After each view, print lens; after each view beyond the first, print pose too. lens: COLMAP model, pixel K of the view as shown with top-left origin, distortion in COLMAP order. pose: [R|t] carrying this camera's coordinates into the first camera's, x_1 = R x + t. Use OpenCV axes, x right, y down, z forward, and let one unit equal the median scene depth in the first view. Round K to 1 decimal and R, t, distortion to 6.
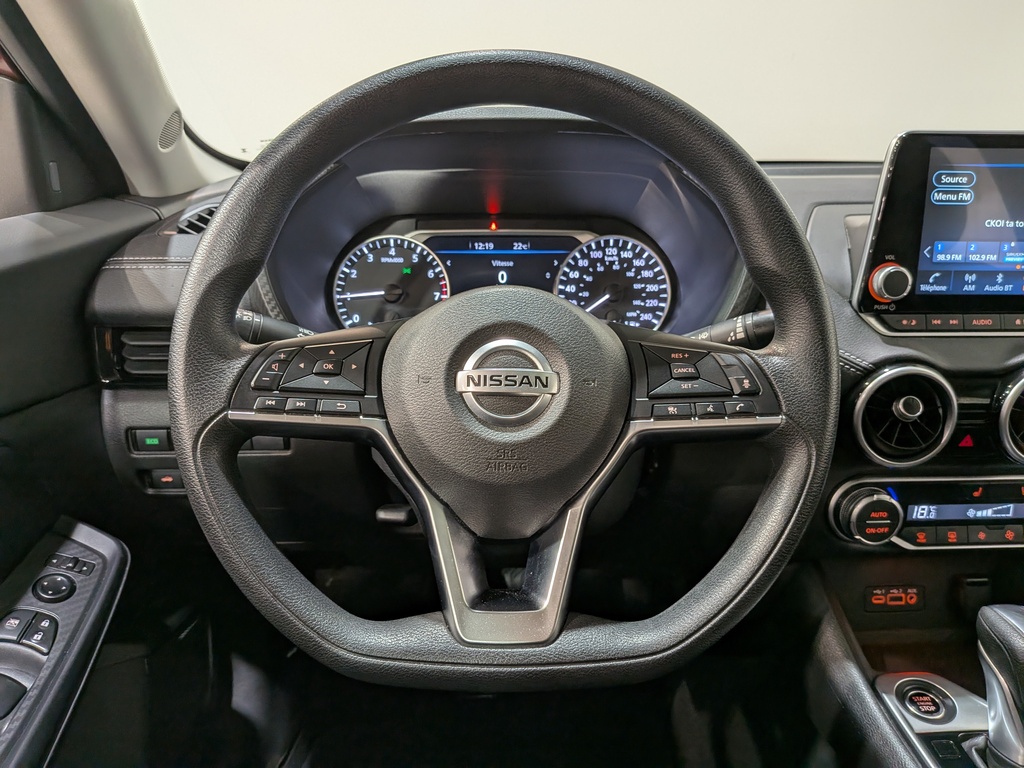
lens RADIAL K [[750.2, 0, 511.5], [0, 750.2, 390.6], [0, 0, 1]] dist [0.059972, -0.108098]
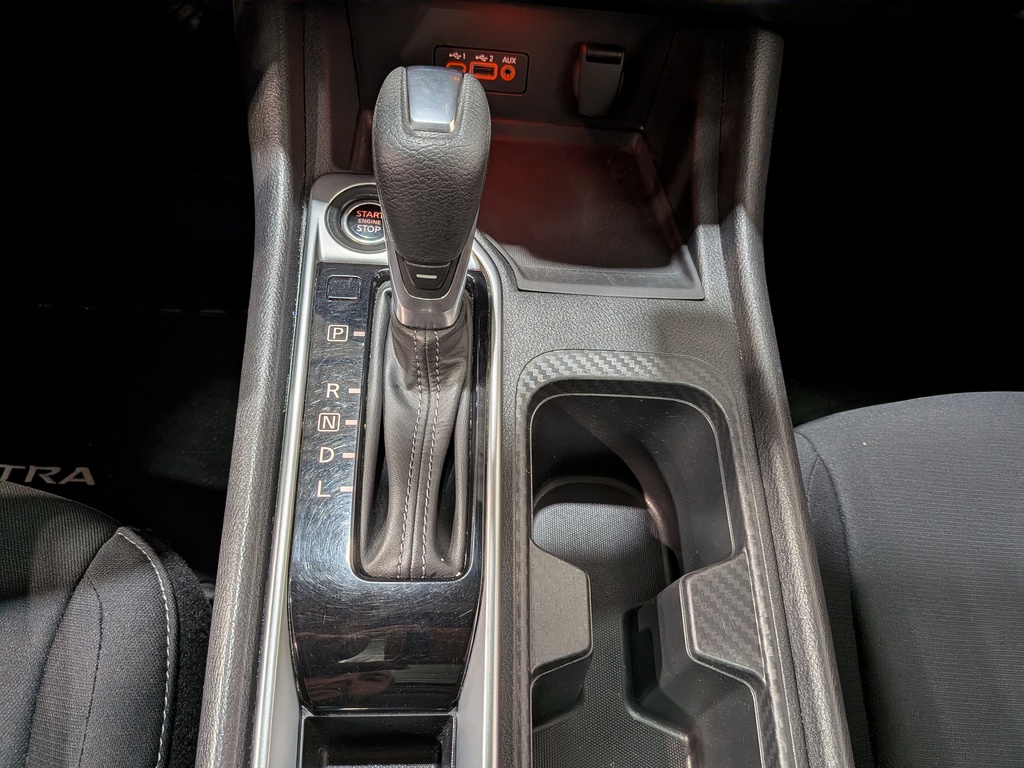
lens RADIAL K [[750.2, 0, 516.1], [0, 750.2, 393.0], [0, 0, 1]] dist [0.059972, -0.108098]
pose [[0.993894, 0.065946, 0.088461, 0.593114], [-0.105988, 0.793481, 0.599294, 0.118727], [-0.030671, -0.605011, 0.795626, 0.358743]]
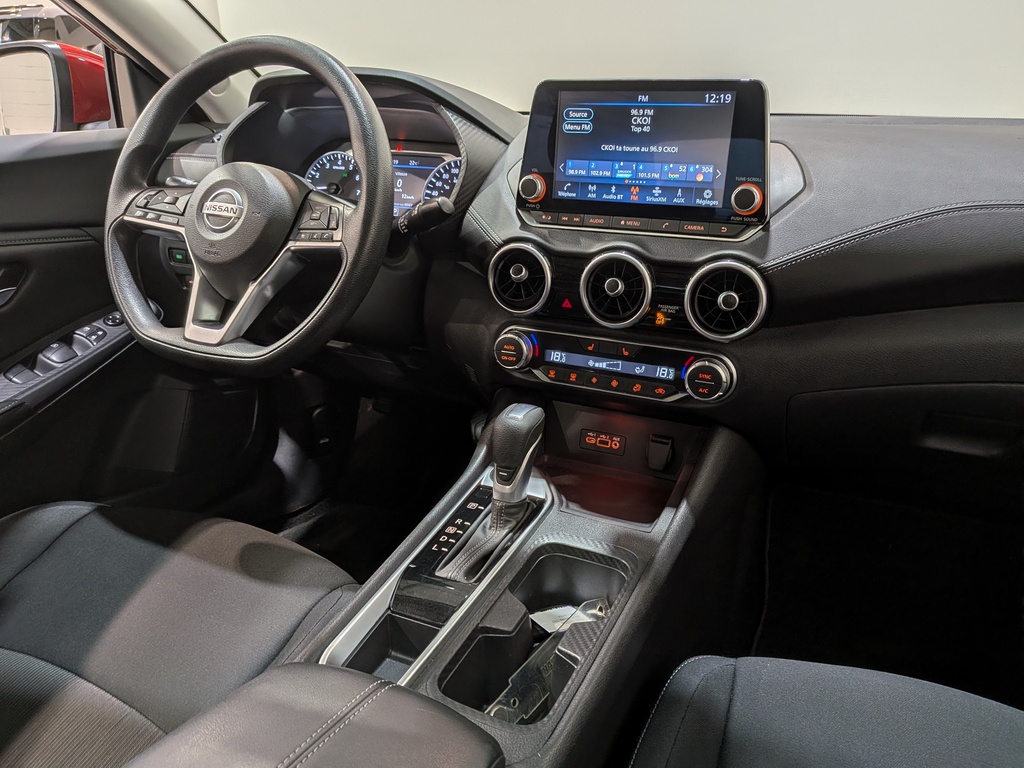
lens RADIAL K [[750.2, 0, 525.1], [0, 750.2, 385.5], [0, 0, 1]] dist [0.059972, -0.108098]
pose [[0.894240, 0.162883, -0.416897, 1.094476], [-0.148543, 0.986643, 0.066861, 0.130255], [0.422219, 0.002137, 0.906491, -0.296733]]
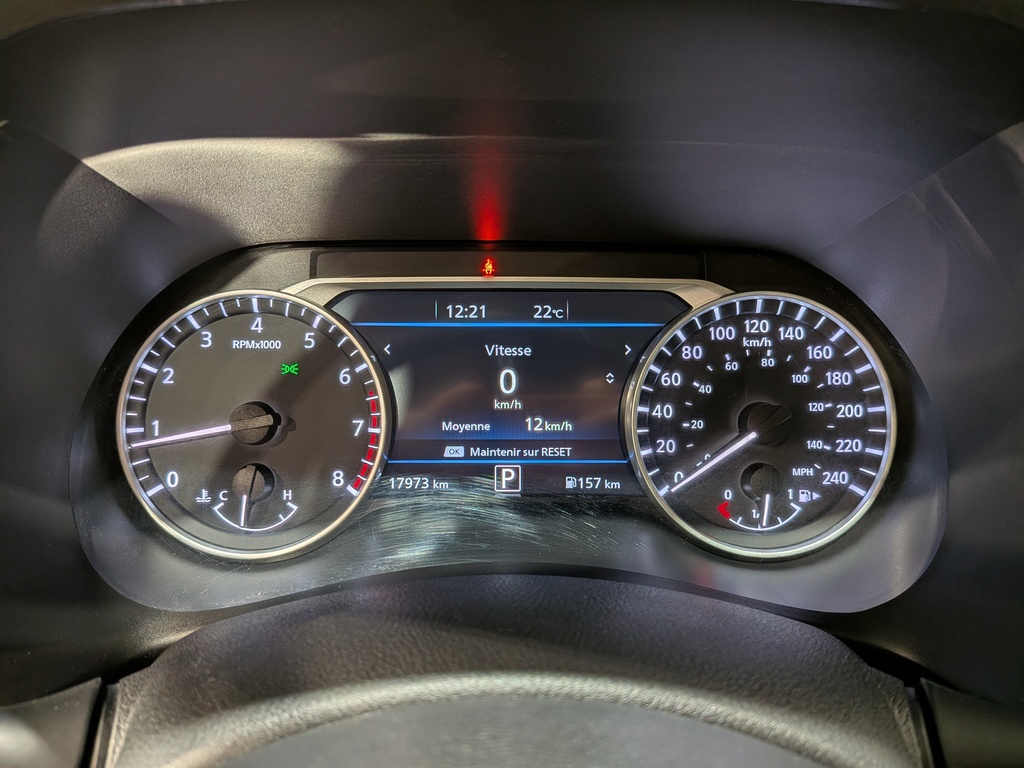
lens RADIAL K [[750.2, 0, 497.6], [0, 750.2, 400.2], [0, 0, 1]] dist [0.059972, -0.108098]
pose [[0.999836, 0.009642, -0.015361, -0.013639], [-0.009048, 0.999227, 0.038261, -0.192240], [0.015718, -0.038115, 0.999150, 0.679938]]
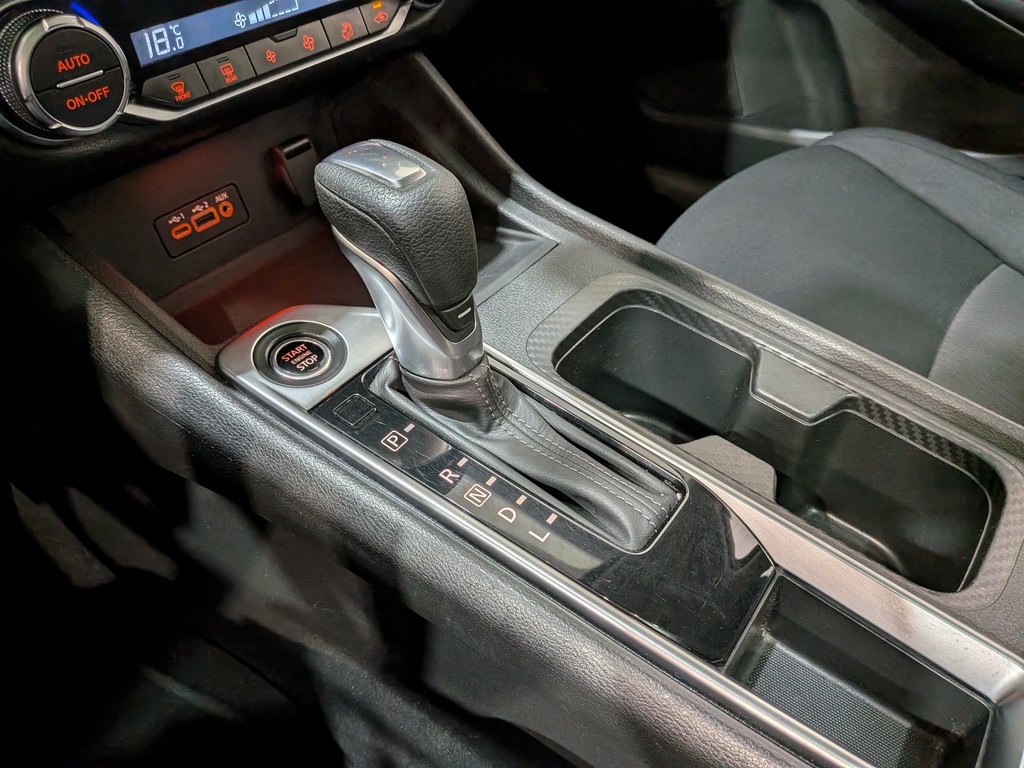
lens RADIAL K [[750.2, 0, 506.5], [0, 750.2, 396.5], [0, 0, 1]] dist [0.059972, -0.108098]
pose [[0.628696, -0.531723, 0.567461, 0.268122], [0.226456, 0.823268, 0.520526, 0.146856], [-0.743948, -0.198747, 0.637998, 0.441623]]
